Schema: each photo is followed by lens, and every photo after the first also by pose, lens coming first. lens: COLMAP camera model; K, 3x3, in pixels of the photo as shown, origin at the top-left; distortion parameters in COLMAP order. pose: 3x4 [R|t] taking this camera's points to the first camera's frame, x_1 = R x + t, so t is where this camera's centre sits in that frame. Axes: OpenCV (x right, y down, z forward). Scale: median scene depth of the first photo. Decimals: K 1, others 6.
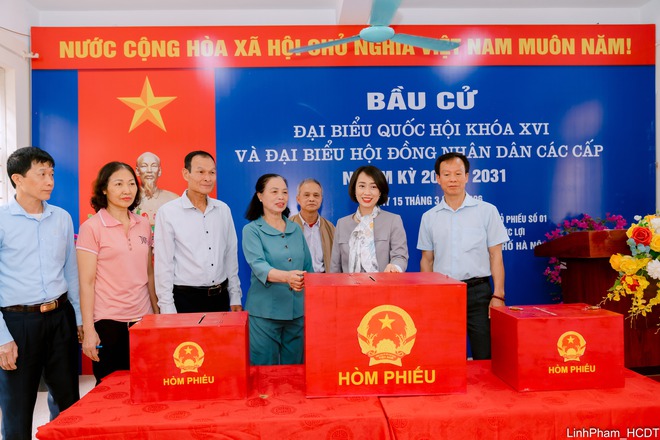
lens RADIAL K [[548.8, 0, 330.0], [0, 548.8, 220.0], [0, 0, 1]] dist [-0.004491, 0.001210]
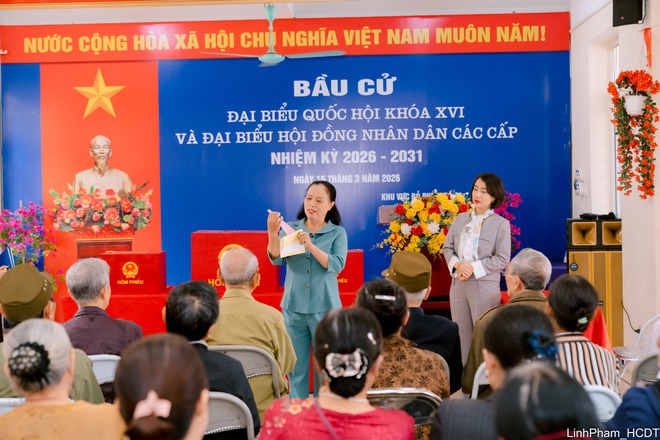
lens RADIAL K [[1094.1, 0, 330.0], [0, 1094.1, 220.0], [0, 0, 1]] dist [0.012444, 0.071622]
pose [[0.995989, 0.008215, -0.089099, 0.337389], [-0.005506, 0.999516, 0.030614, -0.019706], [0.089307, -0.030001, 0.995552, -1.190317]]
